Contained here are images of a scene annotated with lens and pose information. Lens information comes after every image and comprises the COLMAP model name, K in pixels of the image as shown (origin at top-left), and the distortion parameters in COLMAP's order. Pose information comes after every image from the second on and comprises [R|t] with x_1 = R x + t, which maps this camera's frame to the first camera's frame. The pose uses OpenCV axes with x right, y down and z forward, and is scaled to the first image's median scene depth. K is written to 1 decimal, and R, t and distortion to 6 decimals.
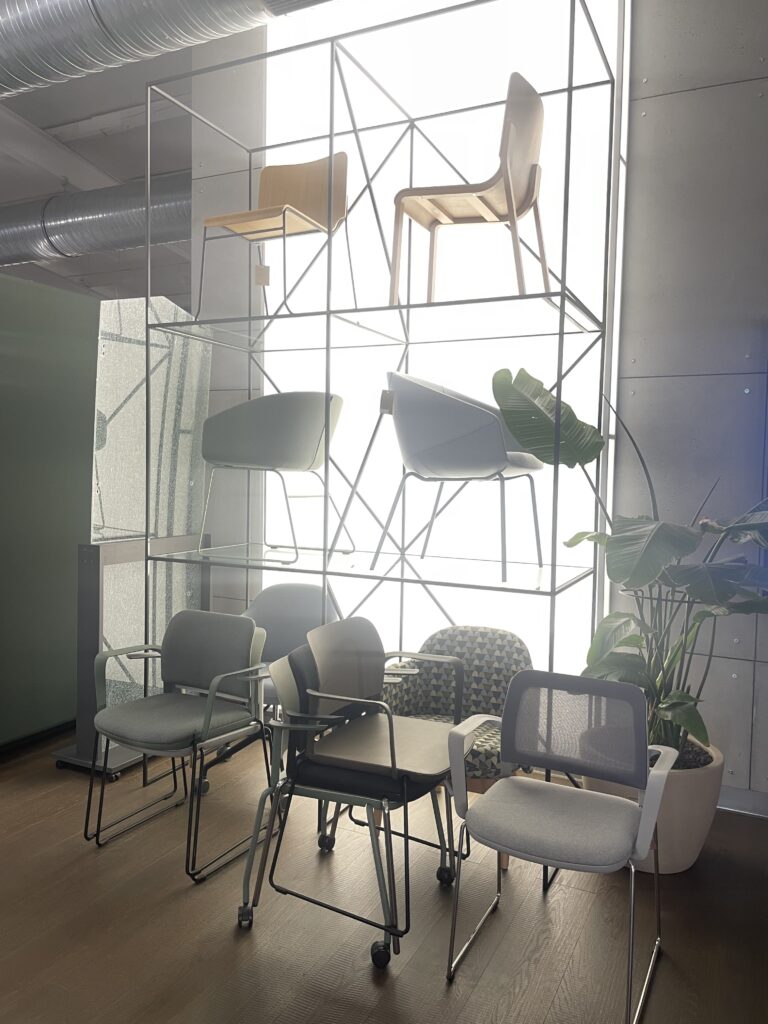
lens RADIAL K [[770.1, 0, 379.5], [0, 770.1, 506.6], [0, 0, 1]] dist [0.087403, -0.117309]
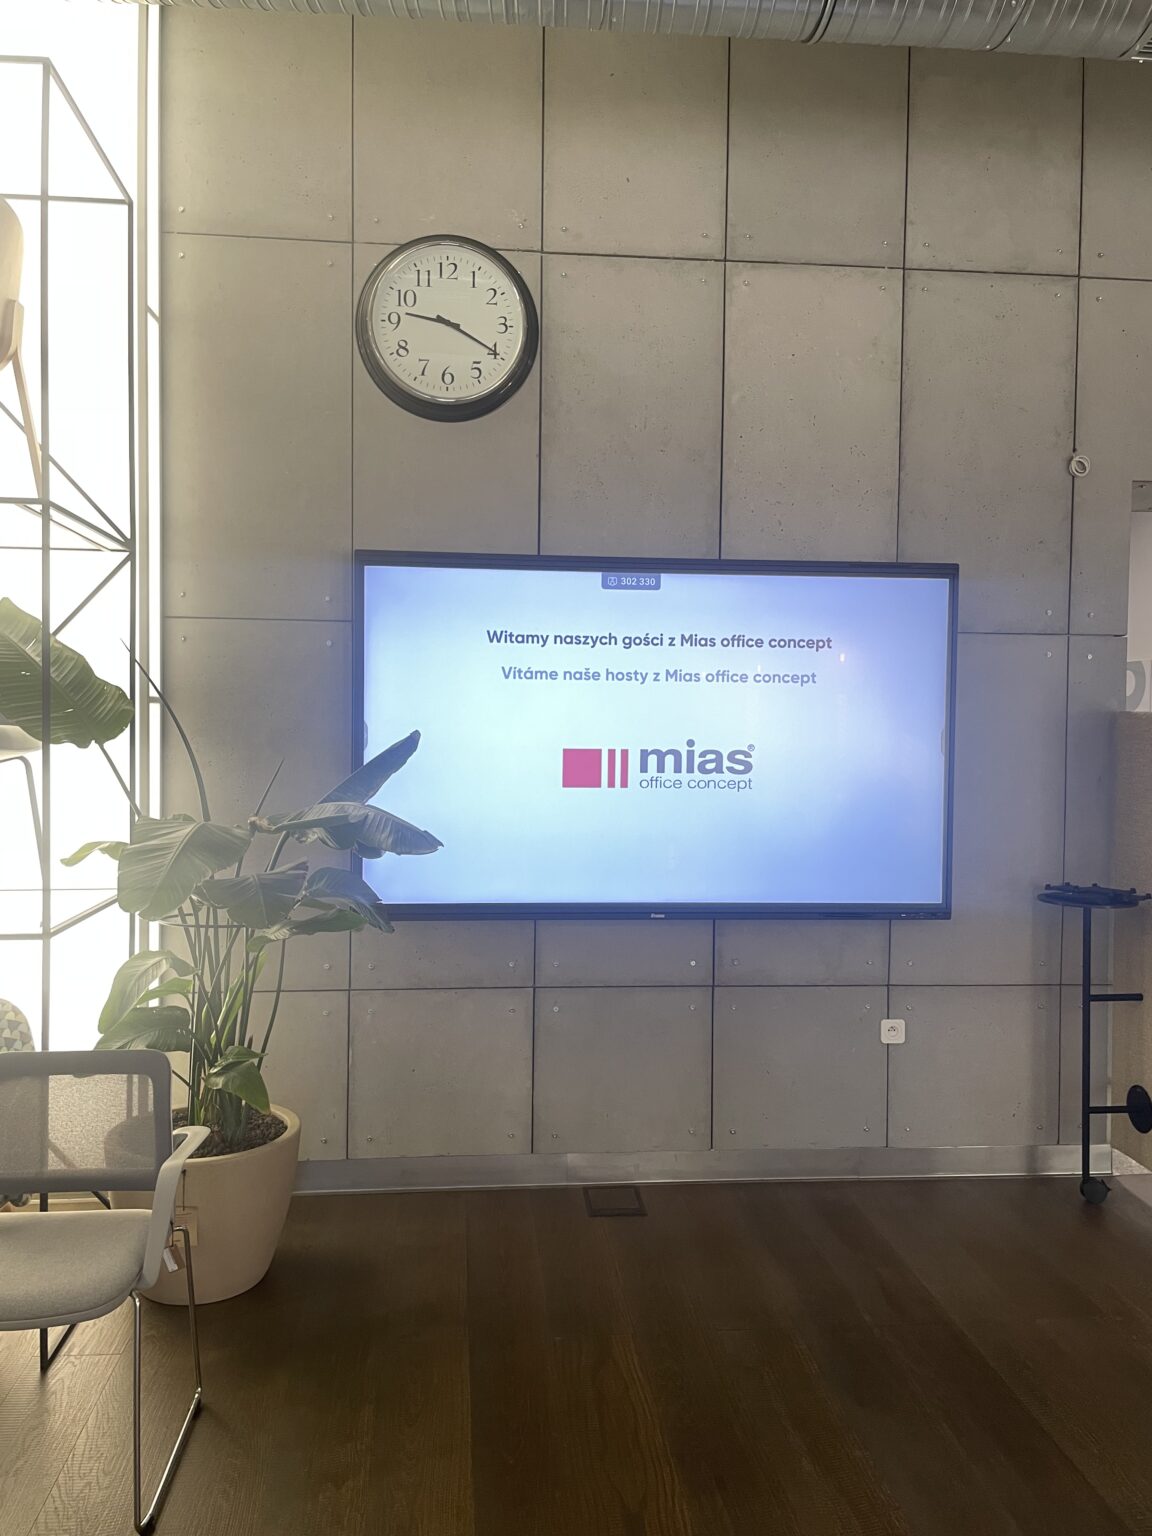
lens RADIAL K [[1155.2, 0, 569.2], [0, 1155.2, 759.8], [0, 0, 1]] dist [0.087403, -0.117309]
pose [[0.849780, -0.024530, 0.526567, 0.072365], [0.032558, 0.999452, -0.005985, -0.020468], [-0.526132, 0.022230, 0.850112, -0.120007]]
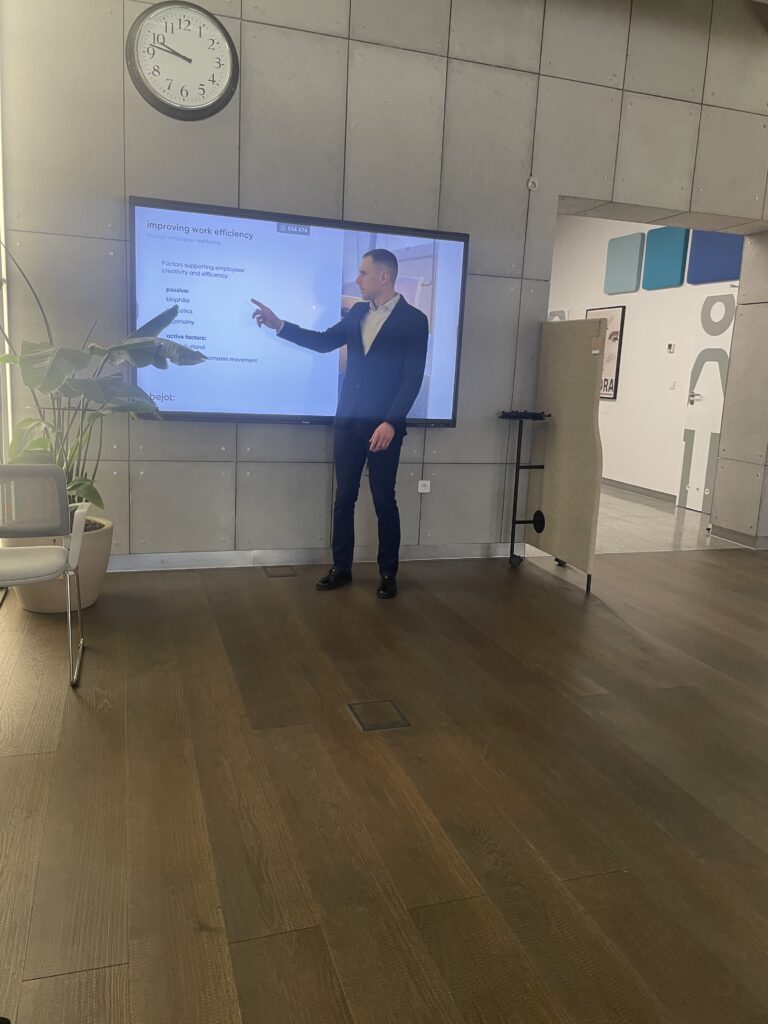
lens RADIAL K [[770.1, 0, 379.5], [0, 770.1, 506.6], [0, 0, 1]] dist [0.087403, -0.117309]
pose [[0.715599, -0.108304, 0.690064, -0.179080], [0.000842, 0.988040, 0.154198, 0.078946], [-0.698511, -0.109763, 0.707131, -0.322540]]
